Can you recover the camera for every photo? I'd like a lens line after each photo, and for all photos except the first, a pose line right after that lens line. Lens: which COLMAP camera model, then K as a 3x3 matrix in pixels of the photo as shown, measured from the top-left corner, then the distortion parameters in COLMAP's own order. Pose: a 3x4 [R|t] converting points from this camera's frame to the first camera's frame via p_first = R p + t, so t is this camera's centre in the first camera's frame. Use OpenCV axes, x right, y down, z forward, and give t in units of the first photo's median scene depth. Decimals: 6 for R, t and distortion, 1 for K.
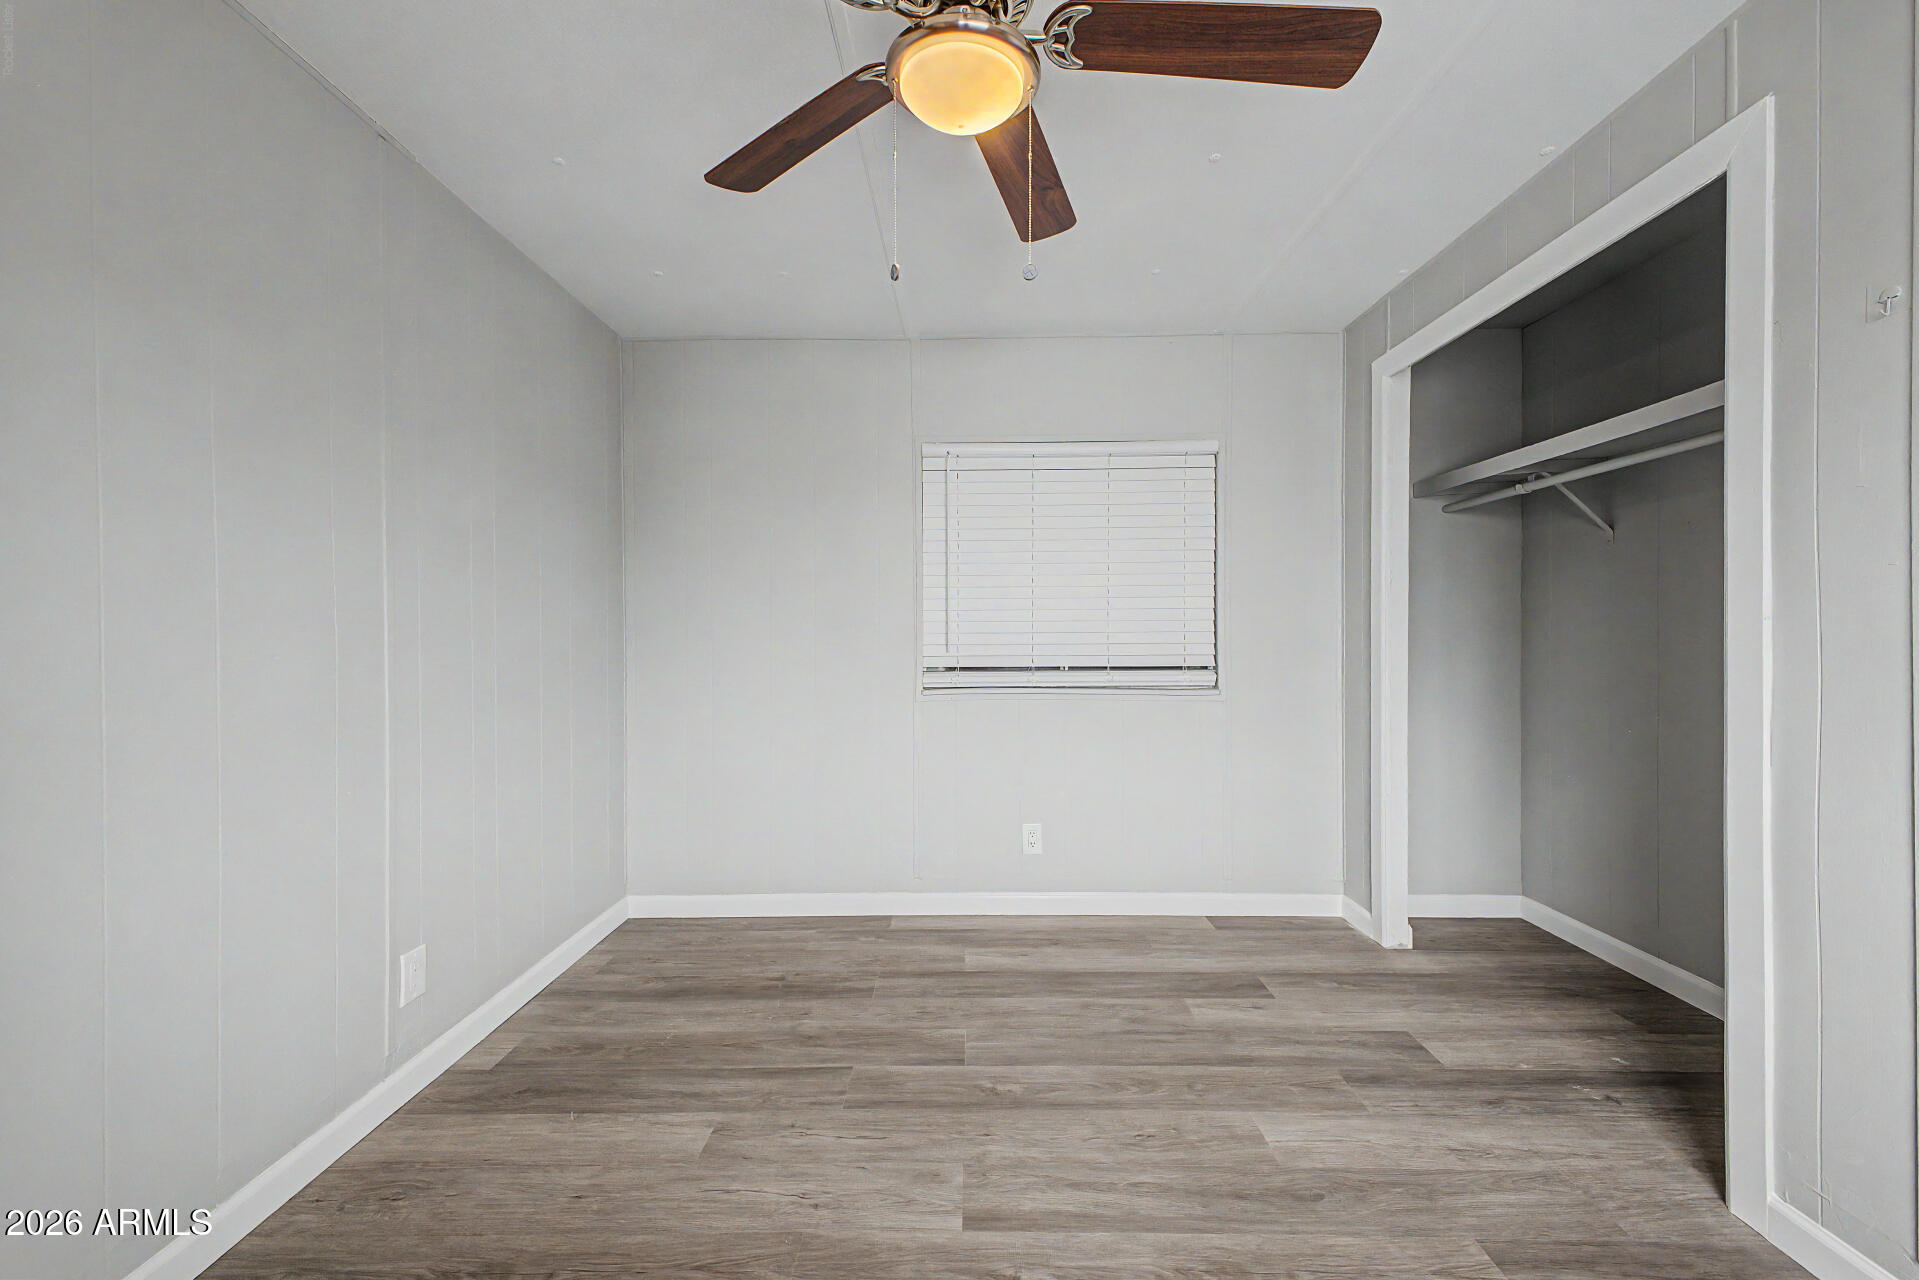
lens RADIAL K [[759.0, 0, 964.1], [0, 759.0, 638.8], [0, 0, 1]] dist [0.021043, -0.003399]
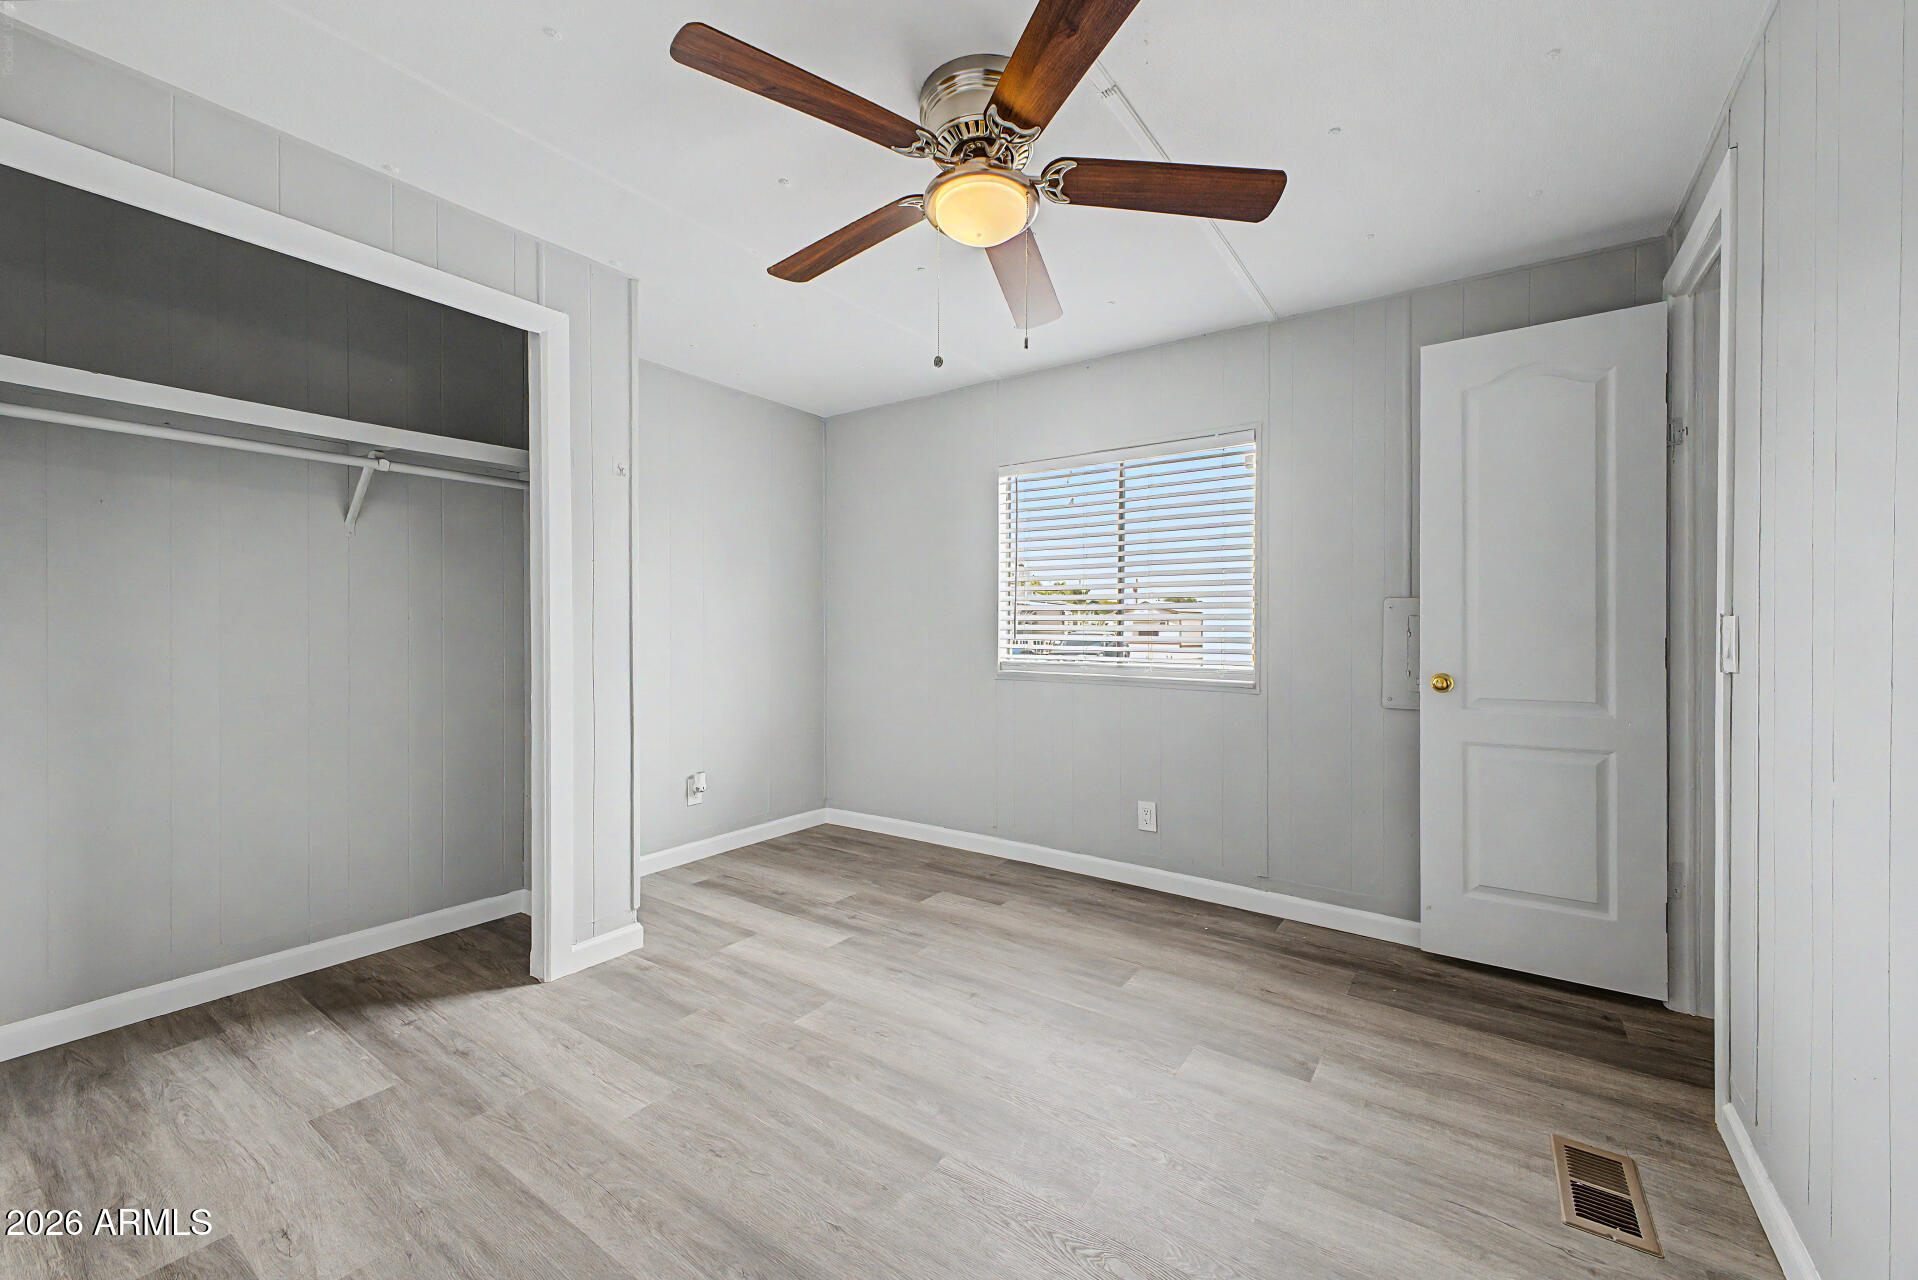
lens RADIAL K [[758.6, 0, 963.6], [0, 758.6, 634.0], [0, 0, 1]] dist [0.021043, -0.003399]
pose [[-0.828794, -0.002234, 0.559549, -0.403179], [0.002228, 0.999971, 0.007293, 0.000638], [-0.559549, 0.007291, -0.828765, 1.184721]]
